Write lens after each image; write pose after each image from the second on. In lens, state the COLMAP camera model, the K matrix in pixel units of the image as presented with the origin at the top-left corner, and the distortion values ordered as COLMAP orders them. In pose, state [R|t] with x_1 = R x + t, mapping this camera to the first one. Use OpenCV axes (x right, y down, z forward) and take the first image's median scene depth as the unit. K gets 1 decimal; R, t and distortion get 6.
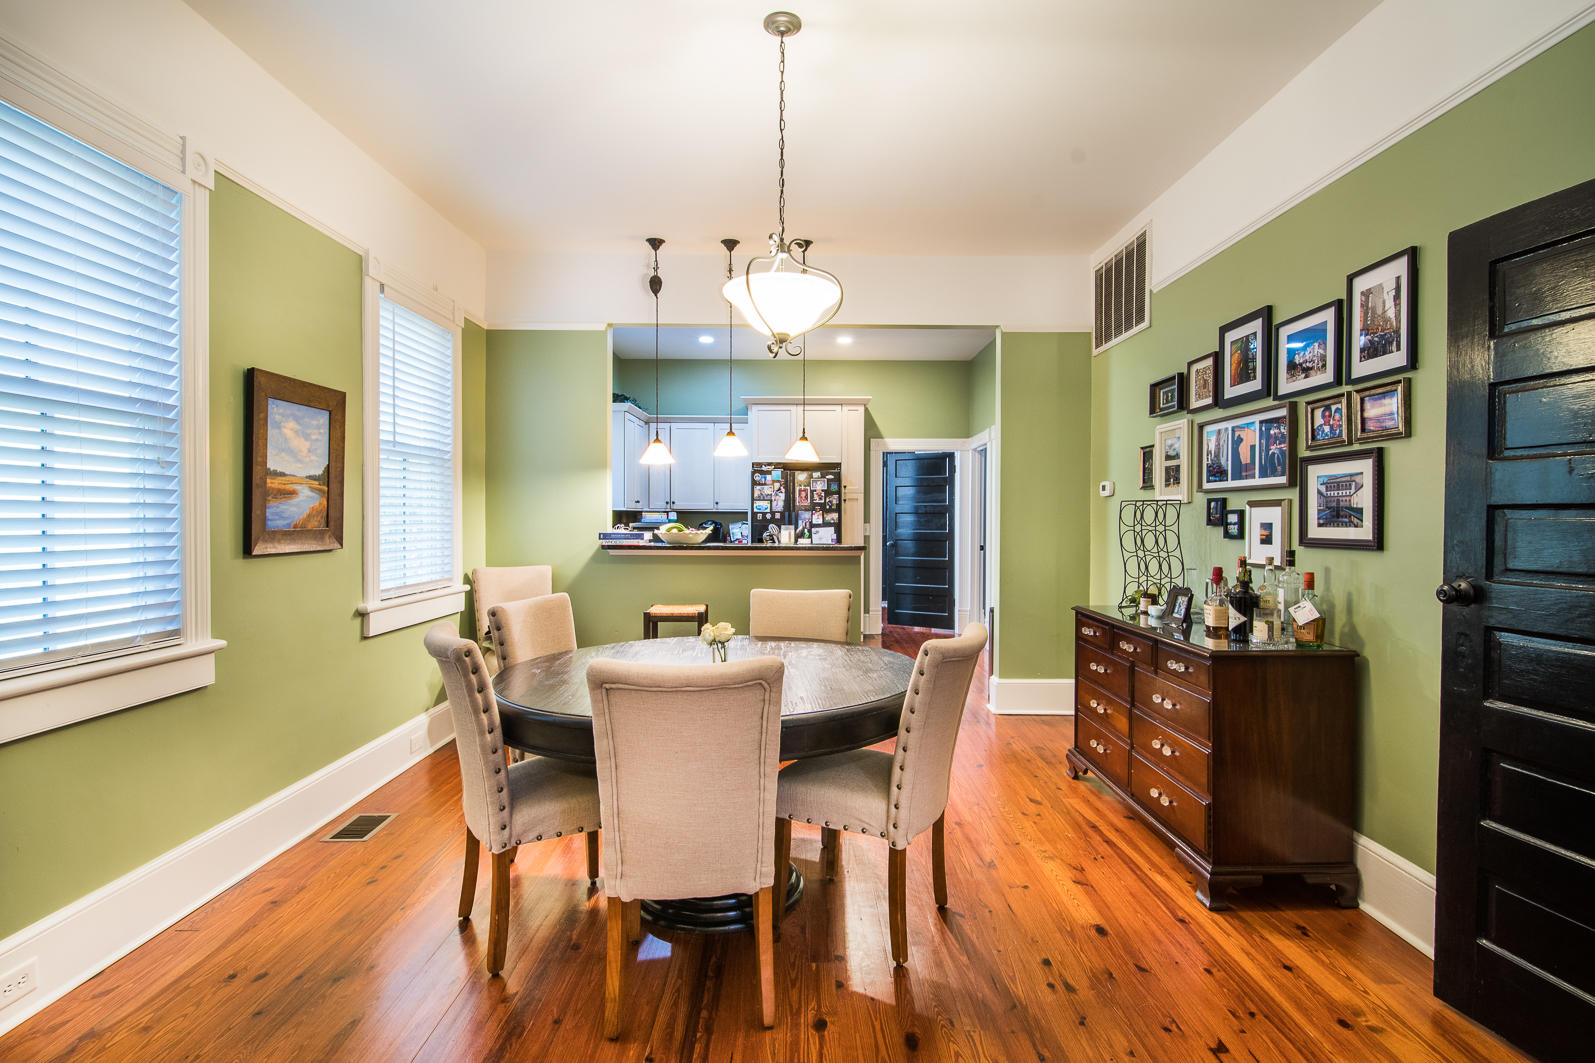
lens RADIAL K [[786.9, 0, 807.5], [0, 786.9, 526.8], [0, 0, 1]] dist [0.010063, -0.015023]
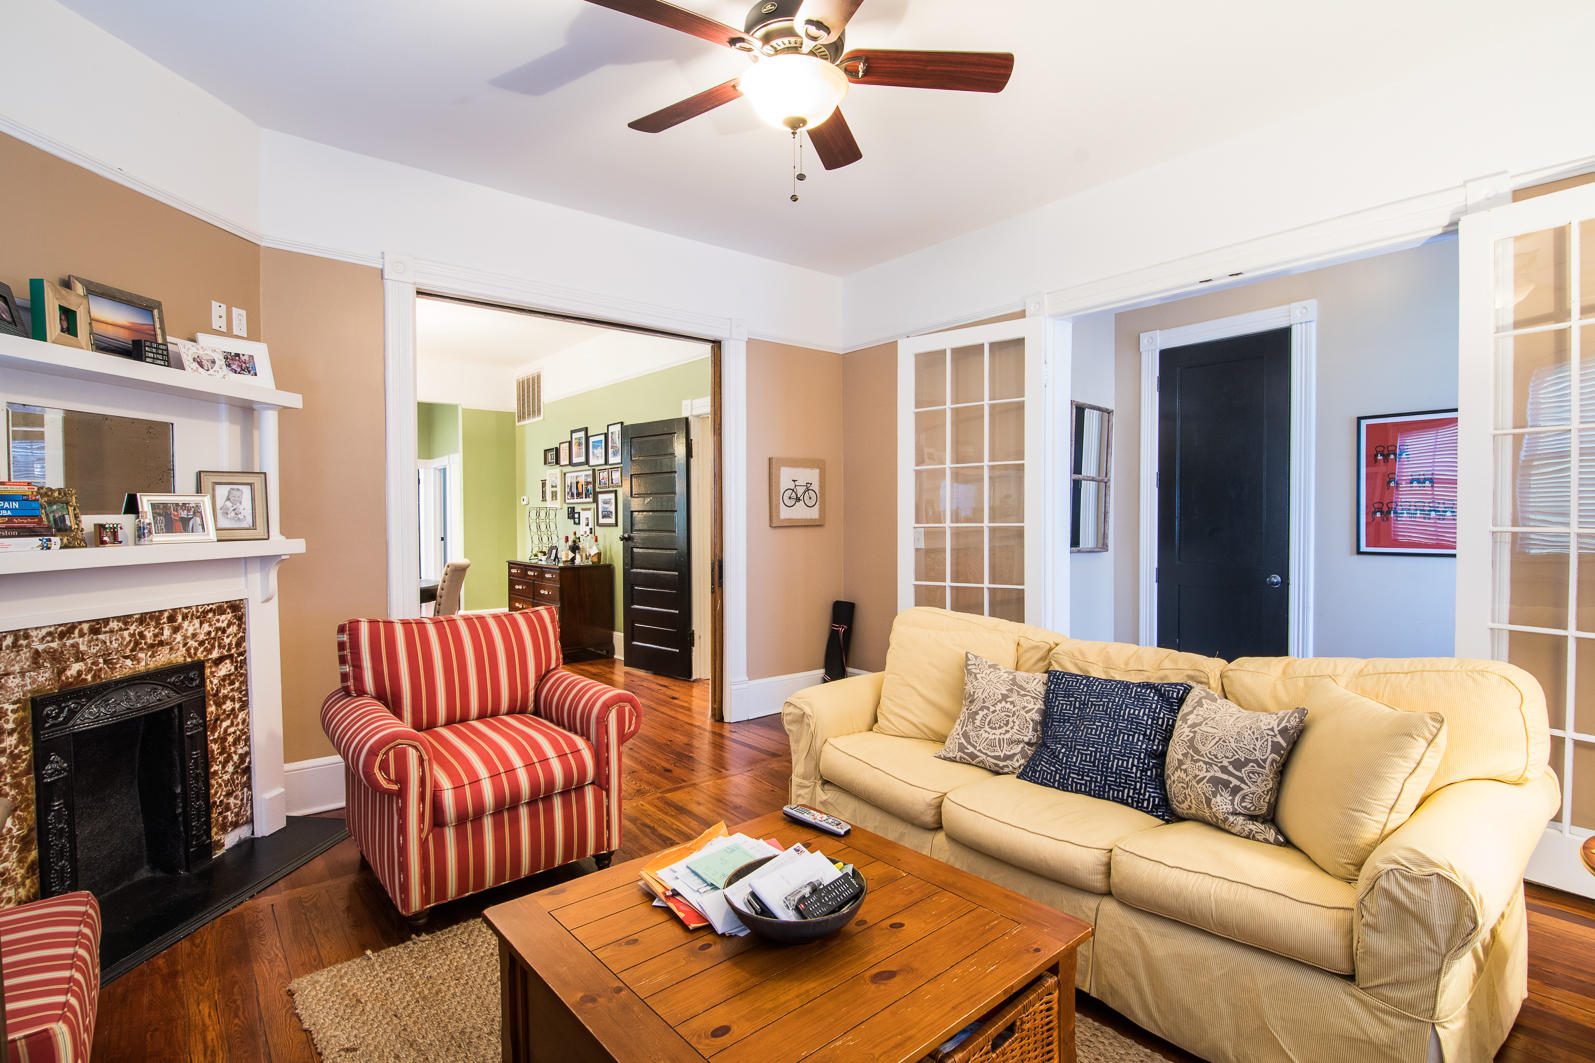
lens RADIAL K [[786.9, 0, 803.3], [0, 786.9, 537.3], [0, 0, 1]] dist [0.010063, -0.015023]
pose [[0.779153, -0.020965, 0.626483, -0.396429], [0.013767, 0.999772, 0.016336, 0.024773], [-0.626683, -0.004103, 0.779264, -1.243135]]
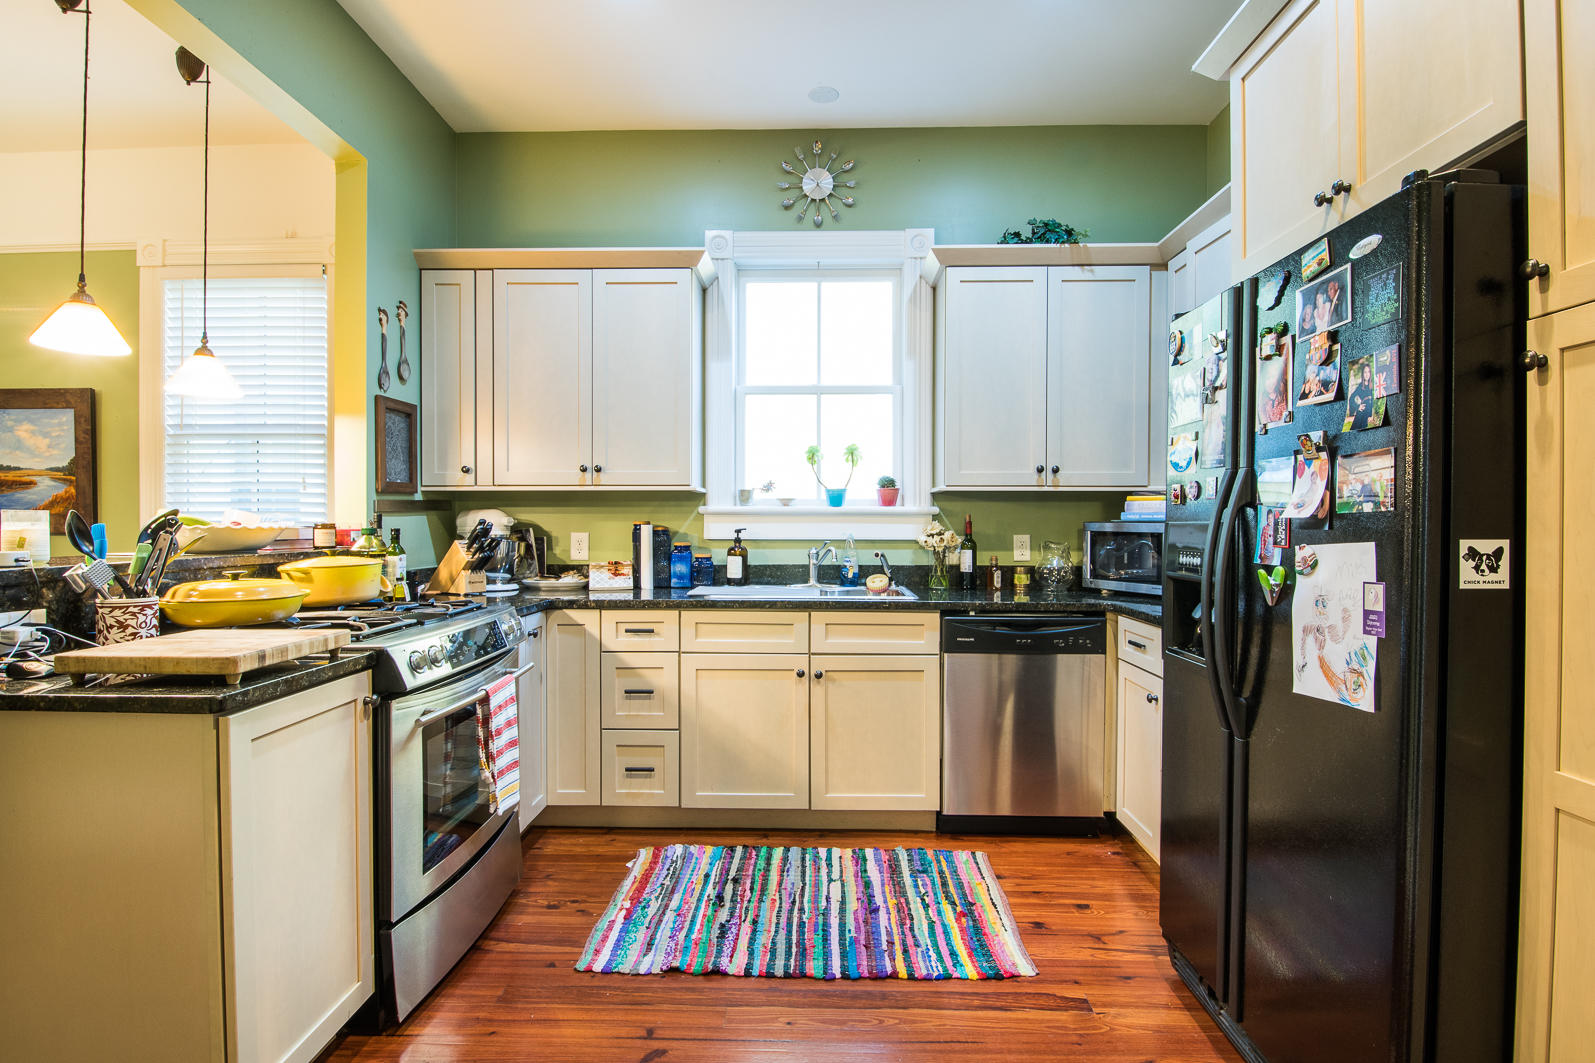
lens RADIAL K [[786.9, 0, 803.4], [0, 786.9, 528.5], [0, 0, 1]] dist [0.010063, -0.015023]
pose [[-0.026965, 0.005632, -0.999621, 0.476917], [-0.017941, 0.999820, 0.006118, -0.002641], [0.999475, 0.018100, -0.026859, 2.081747]]
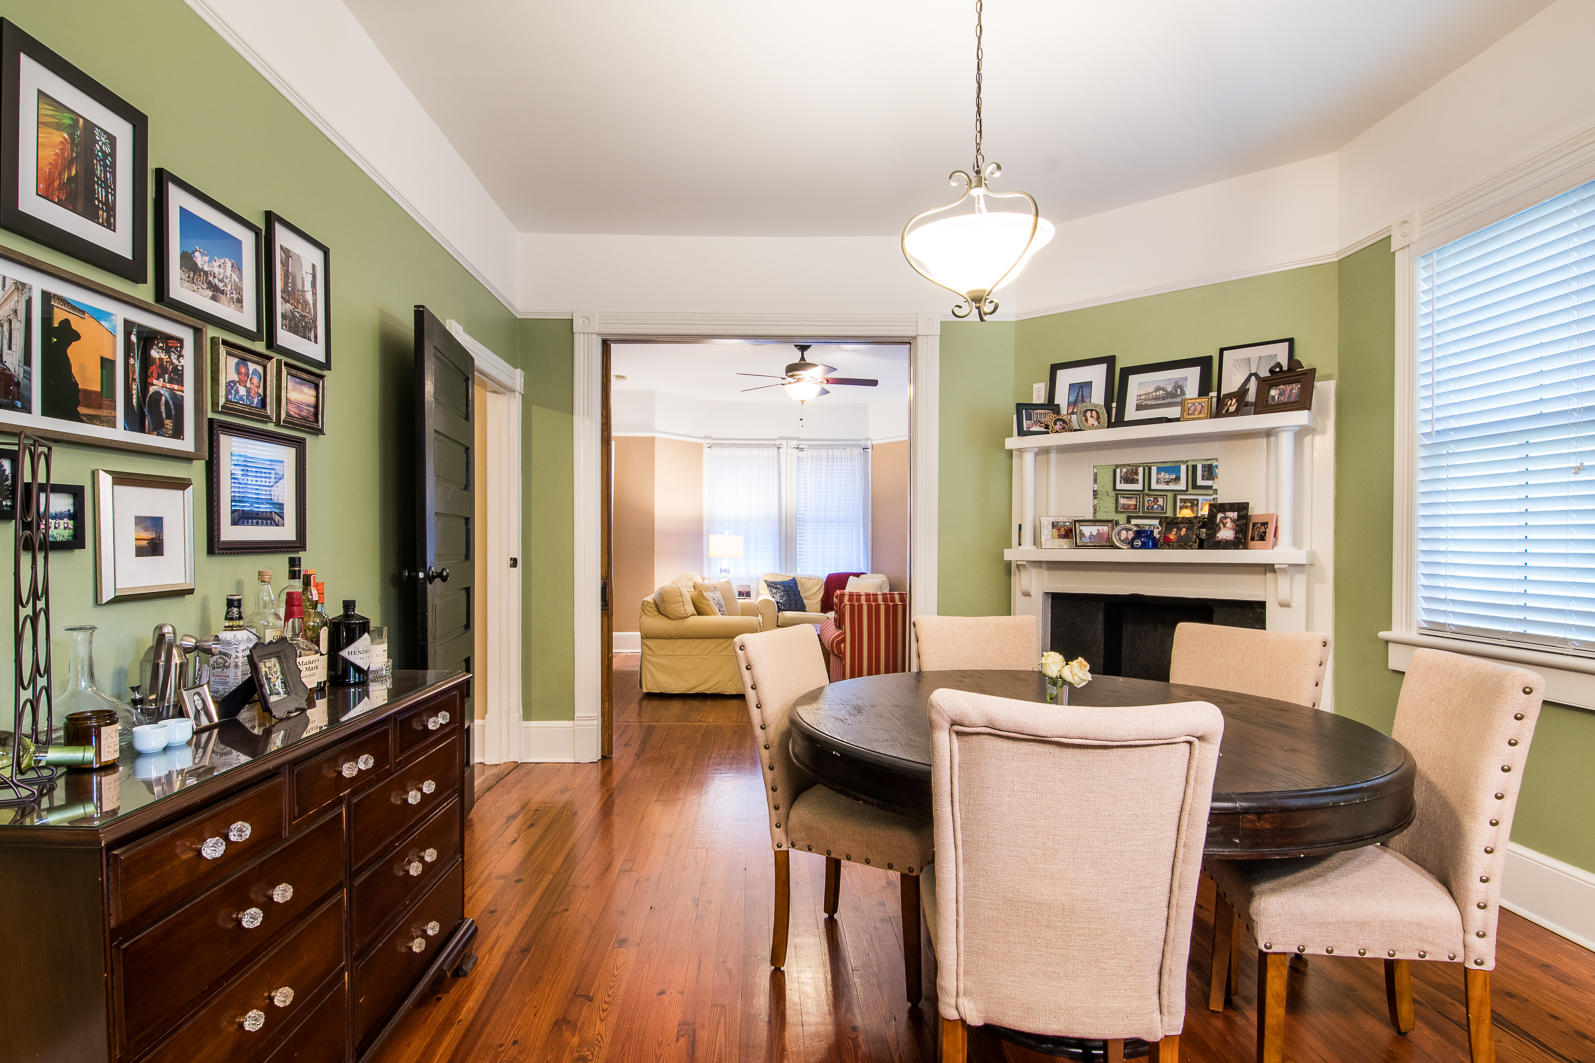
lens RADIAL K [[786.9, 0, 774.0], [0, 786.9, 561.8], [0, 0, 1]] dist [0.010063, -0.015023]
pose [[-0.999978, -0.005385, 0.003920, 0.141376], [-0.005235, 0.999287, 0.037391, 0.003437], [-0.004119, 0.037370, -0.999293, 1.494116]]
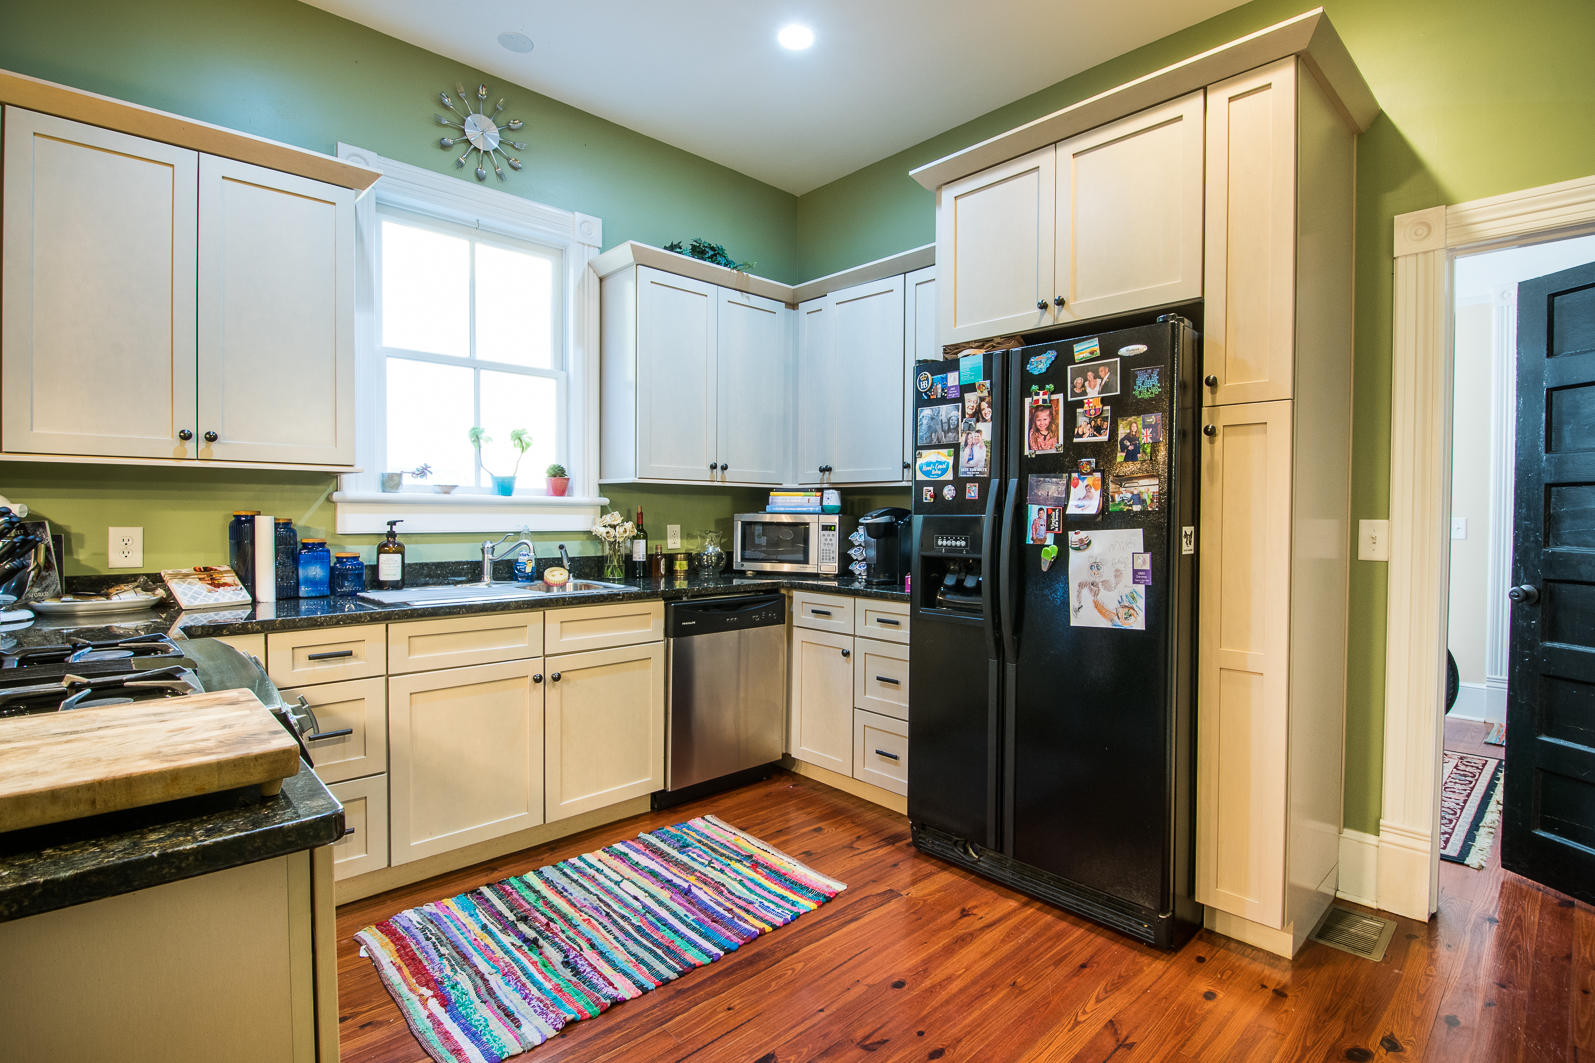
lens RADIAL K [[761.4, 0, 803.7], [0, 761.4, 528.5], [0, 0, 1]] dist [-0.000304, -0.005735]
pose [[0.687024, 0.016459, -0.726448, 0.345739], [-0.015924, 0.999844, 0.007594, 0.000973], [0.726460, 0.006350, 0.687179, 1.712686]]
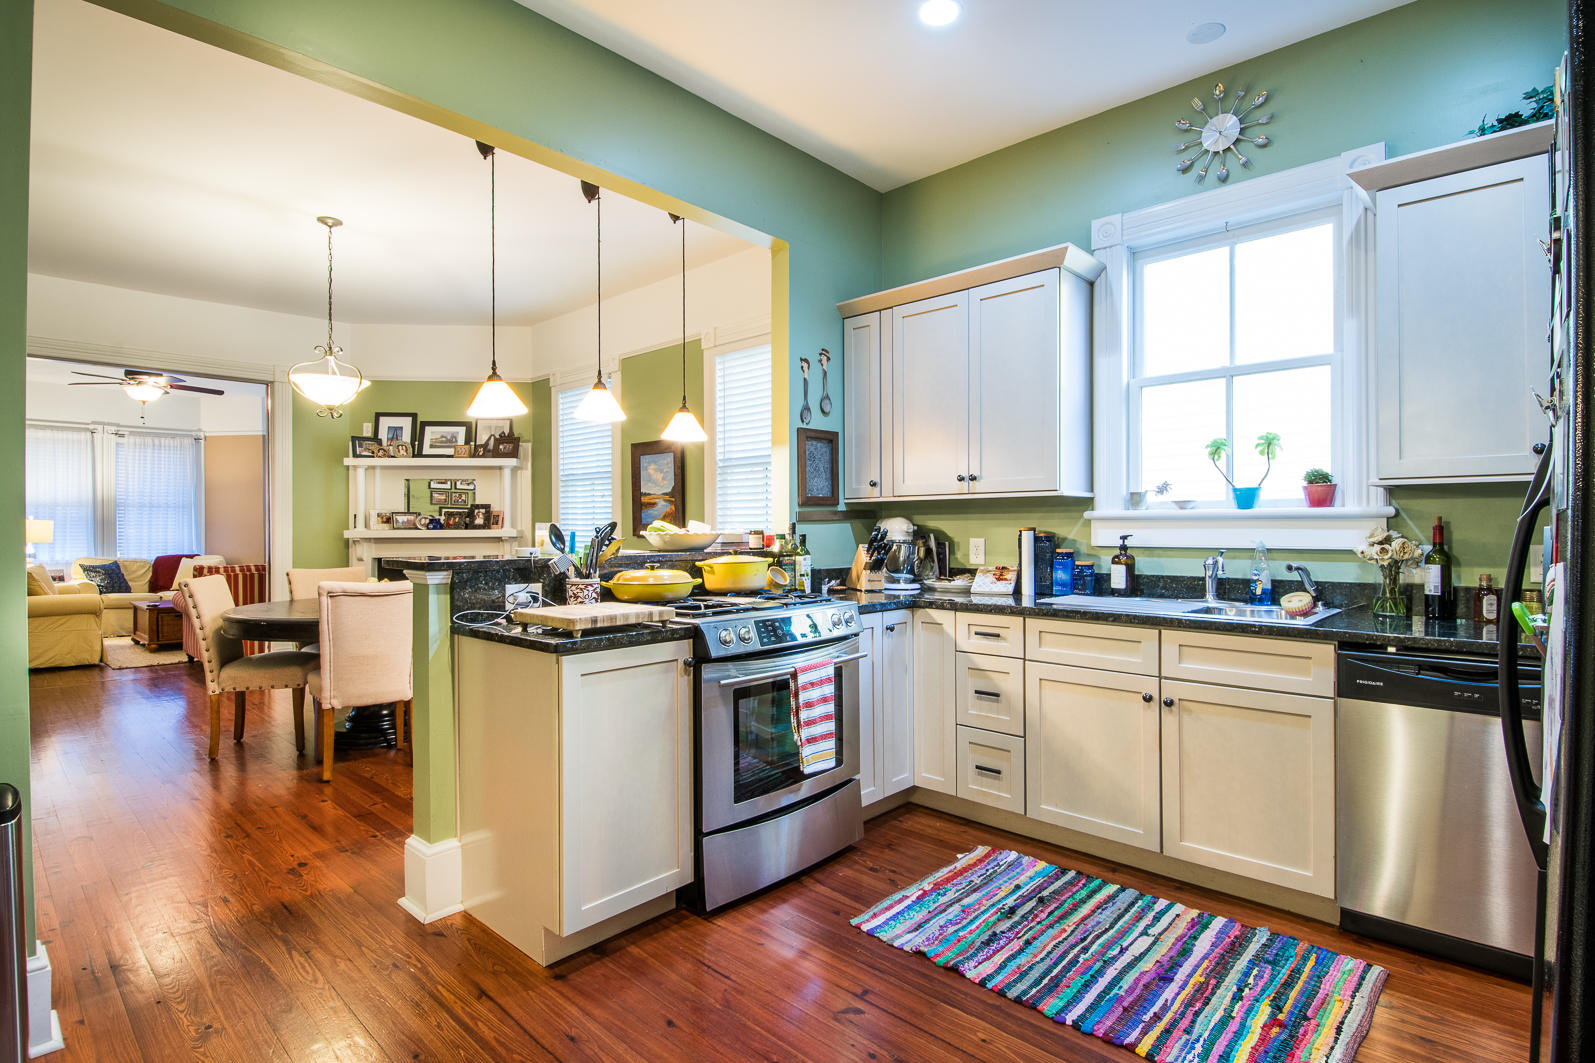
lens RADIAL K [[786.9, 0, 807.5], [0, 786.9, 528.3], [0, 0, 1]] dist [0.010063, -0.015023]
pose [[-0.683871, 0.000363, -0.729602, 0.401350], [-0.010484, 0.999892, 0.010324, -0.008655], [0.729527, 0.014709, -0.683794, 2.350452]]
